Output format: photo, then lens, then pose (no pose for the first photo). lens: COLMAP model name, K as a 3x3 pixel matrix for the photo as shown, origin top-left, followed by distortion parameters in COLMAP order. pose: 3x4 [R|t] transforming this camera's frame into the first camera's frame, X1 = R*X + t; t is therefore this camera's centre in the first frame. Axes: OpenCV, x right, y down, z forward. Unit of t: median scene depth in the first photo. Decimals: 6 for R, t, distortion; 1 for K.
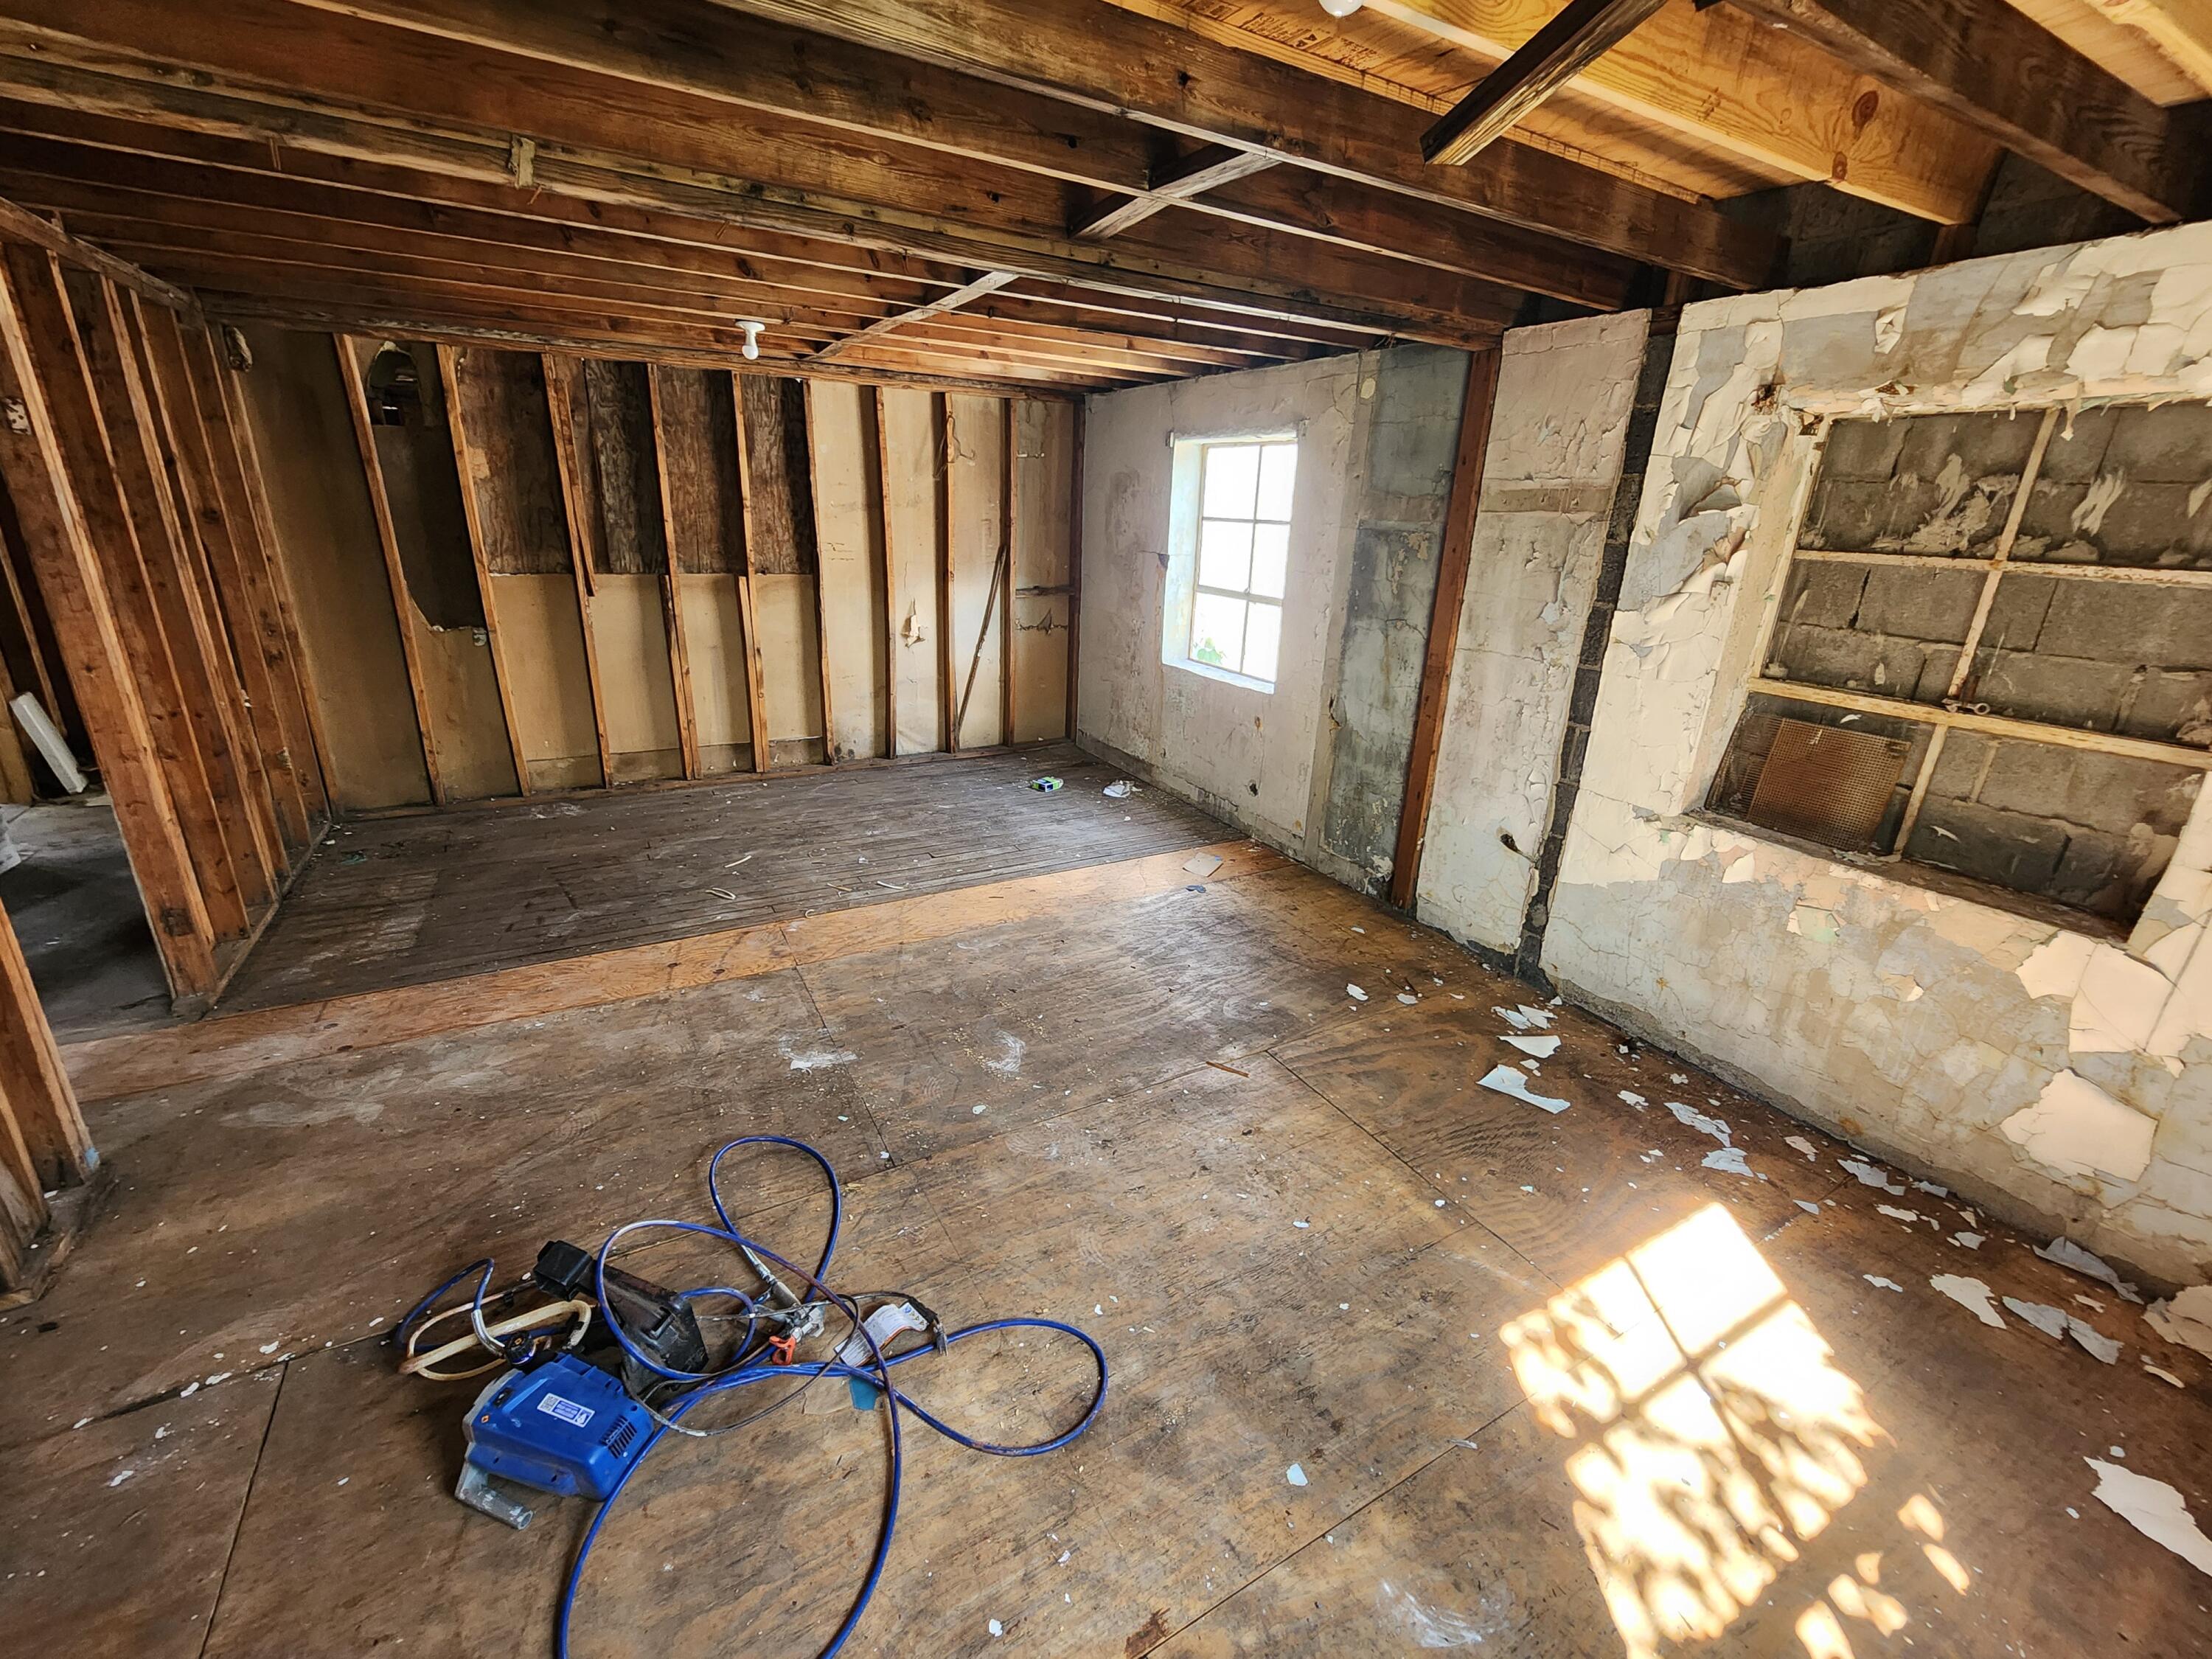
lens RADIAL K [[913.9, 0, 1104.2], [0, 913.9, 823.4], [0, 0, 1]] dist [-0.002480, 0.000822]
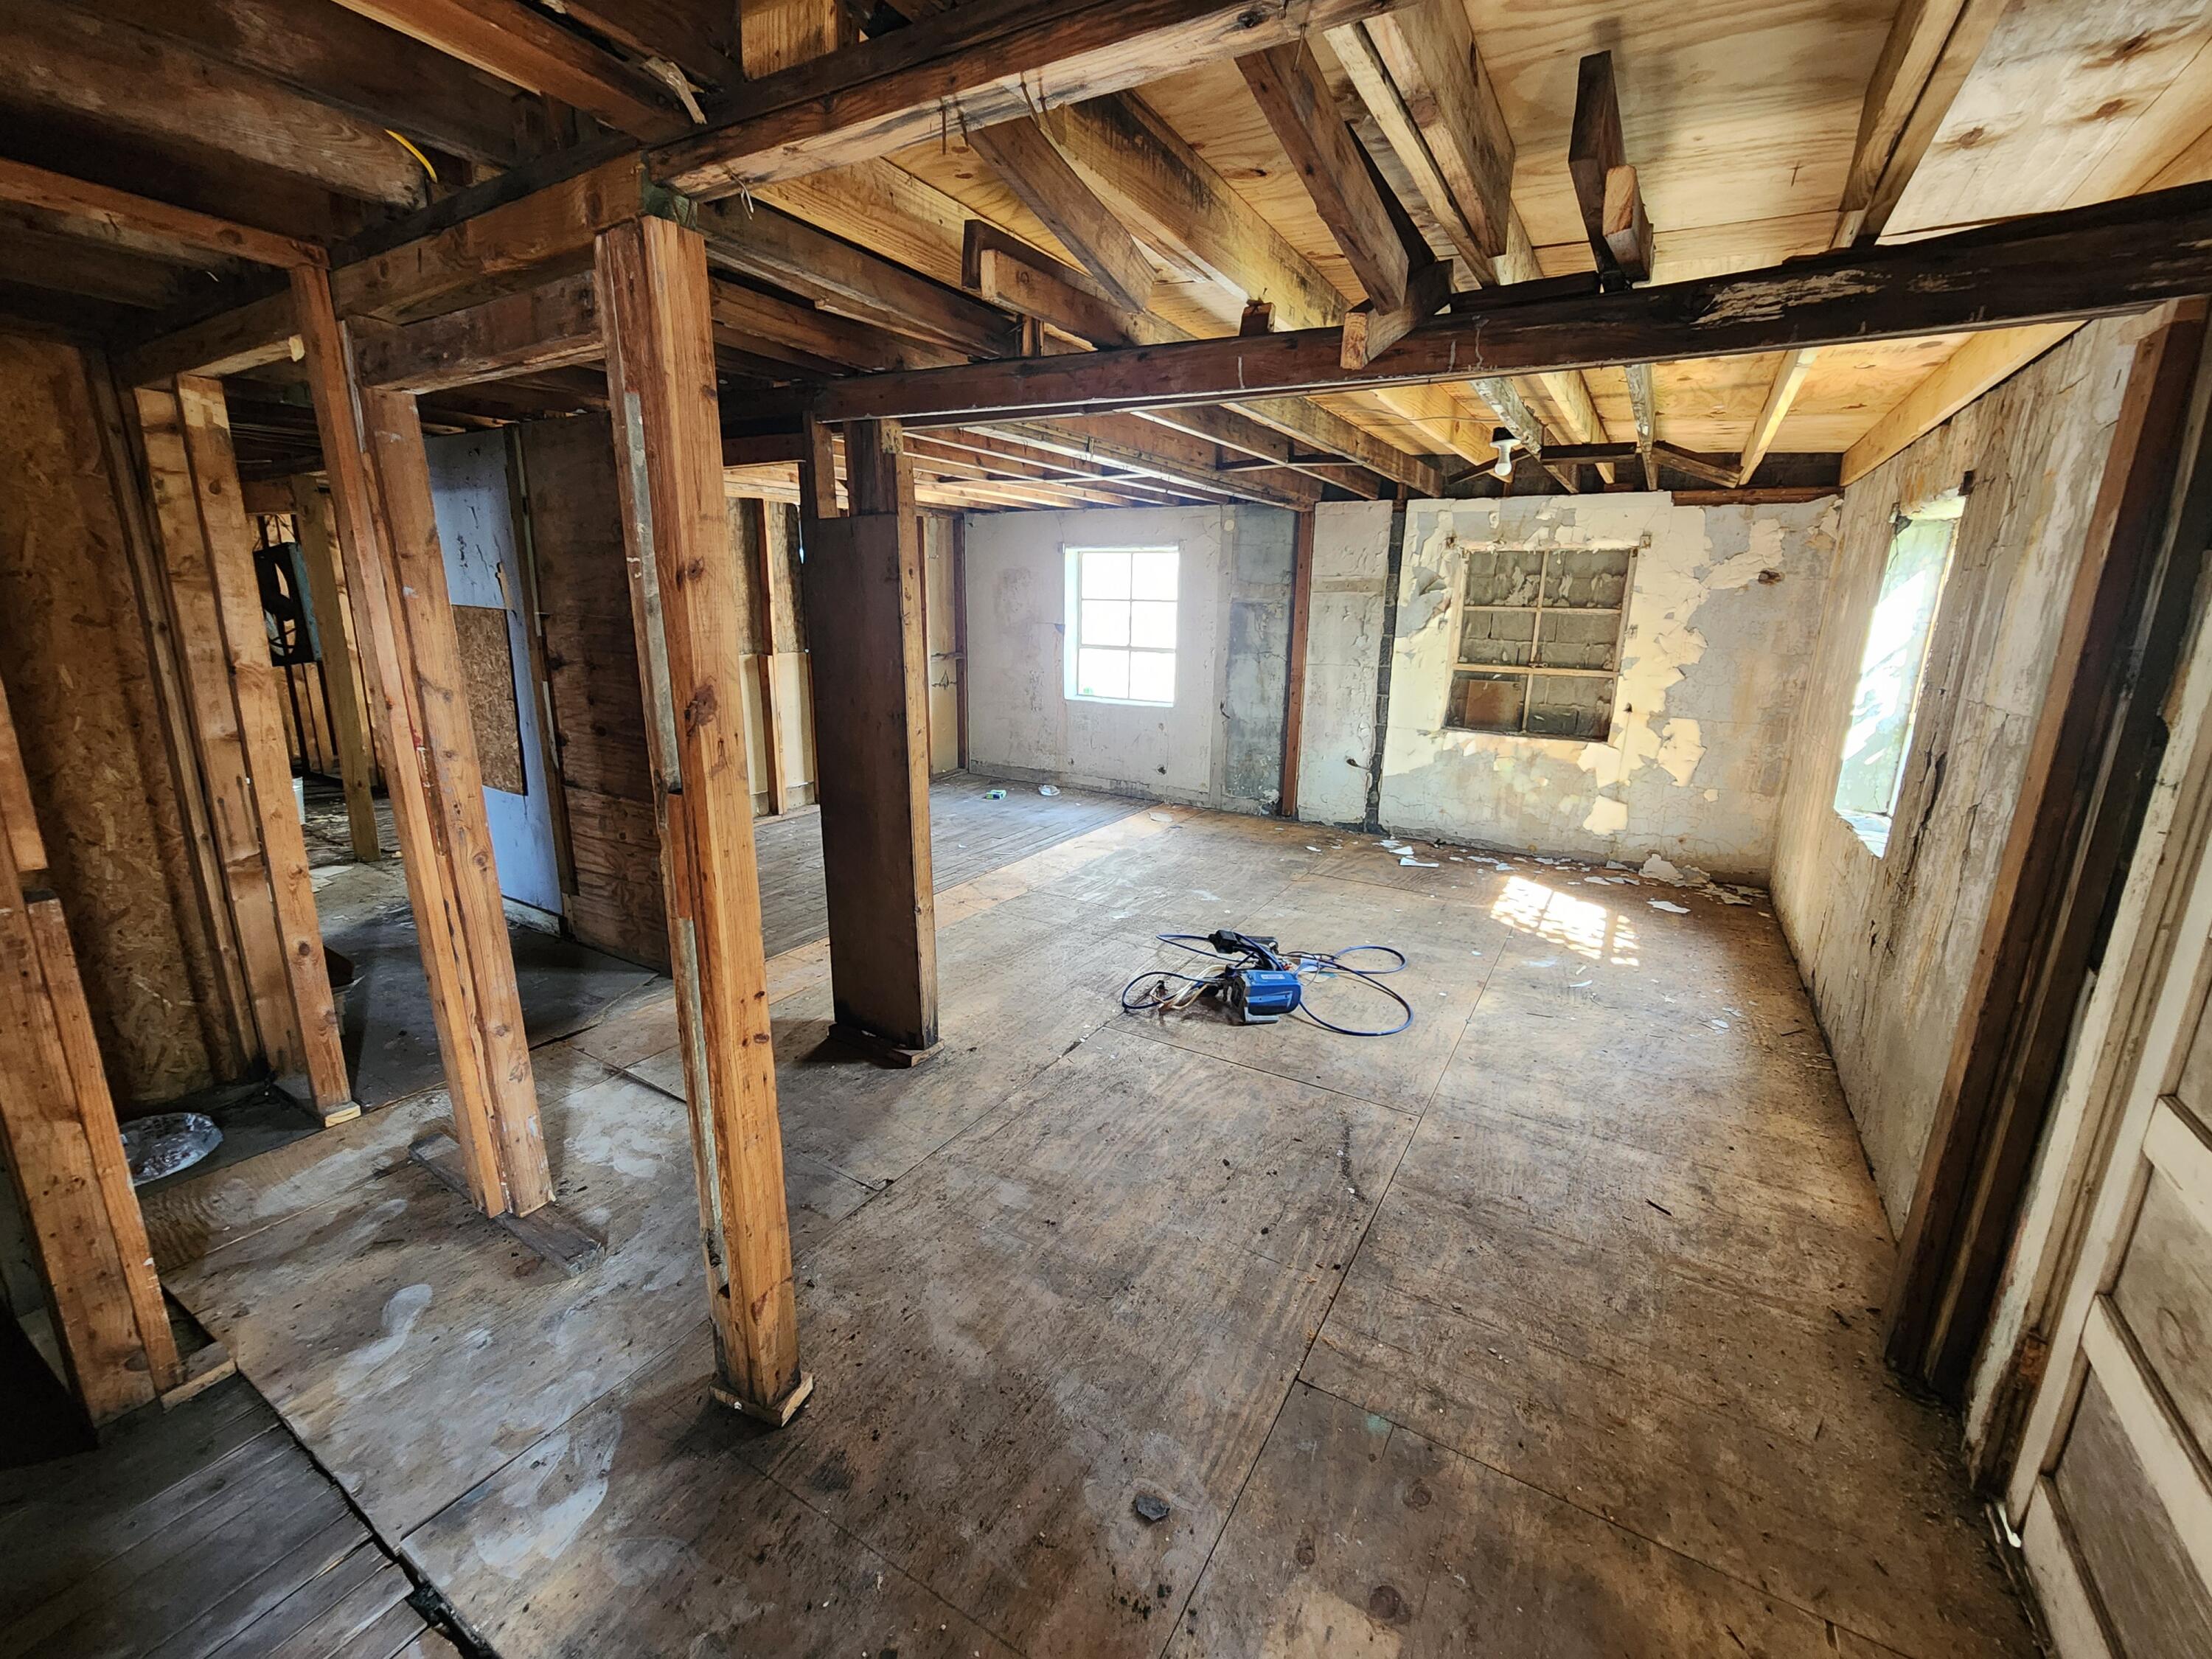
lens RADIAL K [[913.9, 0, 1106.5], [0, 913.9, 821.5], [0, 0, 1]] dist [-0.002480, 0.000822]
pose [[0.868793, -0.142277, 0.474295, -1.048036], [0.179013, 0.983295, -0.032943, 0.128754], [-0.461685, 0.113526, 0.879750, -0.476410]]
